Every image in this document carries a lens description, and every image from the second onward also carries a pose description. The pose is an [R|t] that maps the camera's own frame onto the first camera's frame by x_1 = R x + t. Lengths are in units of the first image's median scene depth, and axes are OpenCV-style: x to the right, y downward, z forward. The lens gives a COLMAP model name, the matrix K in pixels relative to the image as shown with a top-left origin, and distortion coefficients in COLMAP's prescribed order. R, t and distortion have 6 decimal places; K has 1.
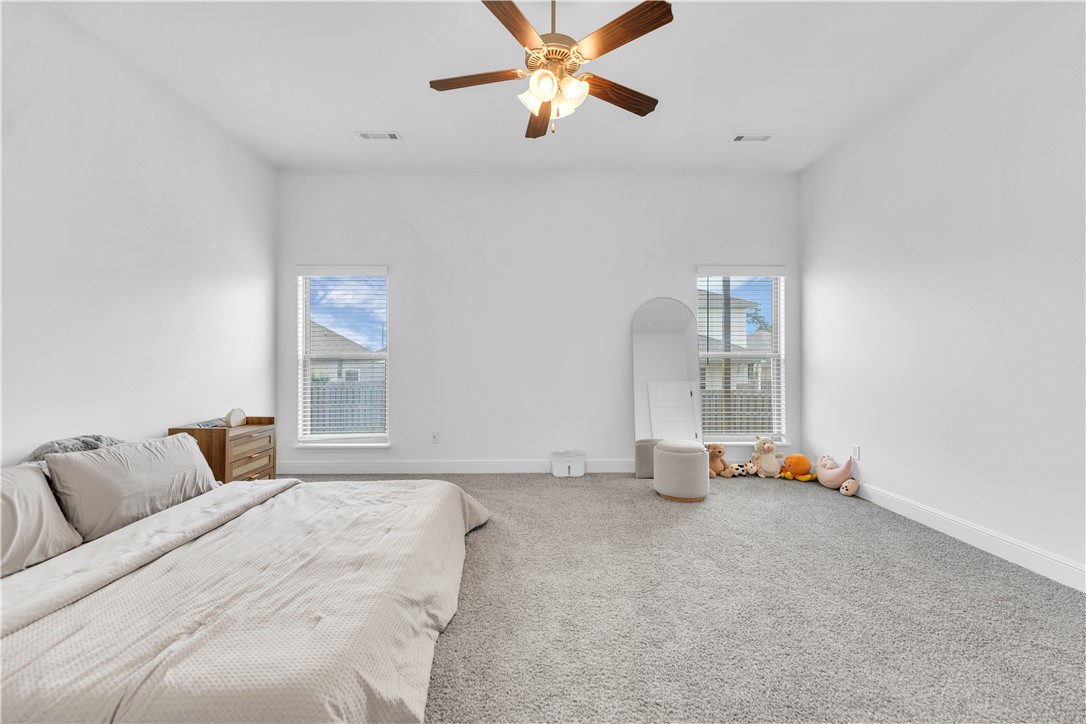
lens RADIAL K [[437.9, 0, 532.4], [0, 437.9, 348.6], [0, 0, 1]] dist [-0.000965, -0.000072]
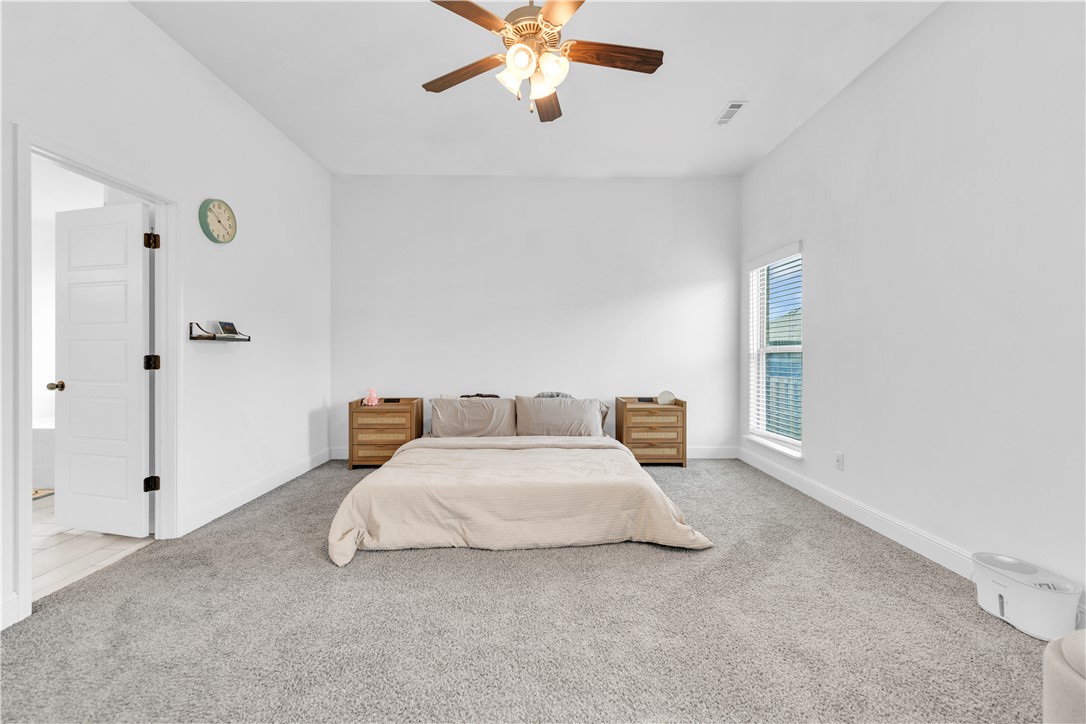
lens RADIAL K [[434.3, 0, 543.9], [0, 434.3, 345.9], [0, 0, 1]] dist [0.002161, 0.000112]
pose [[0.026463, -0.013803, -0.999554, 0.598504], [0.019266, 0.999726, -0.013295, 0.014770], [0.999464, -0.018906, 0.026722, 0.608871]]
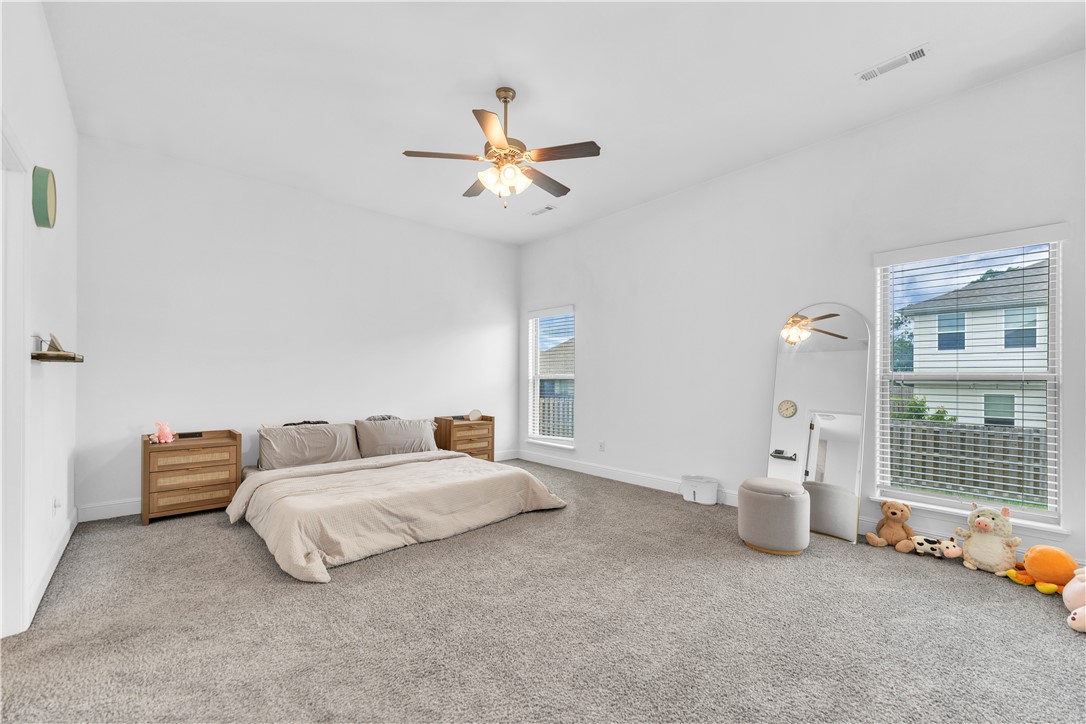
lens RADIAL K [[437.0, 0, 540.9], [0, 437.0, 366.1], [0, 0, 1]] dist [0.002691, 0.000240]
pose [[0.664181, -0.016143, -0.747397, 0.675438], [0.009072, 0.999867, -0.013533, 0.003424], [0.747517, 0.002208, 0.664239, 0.122581]]
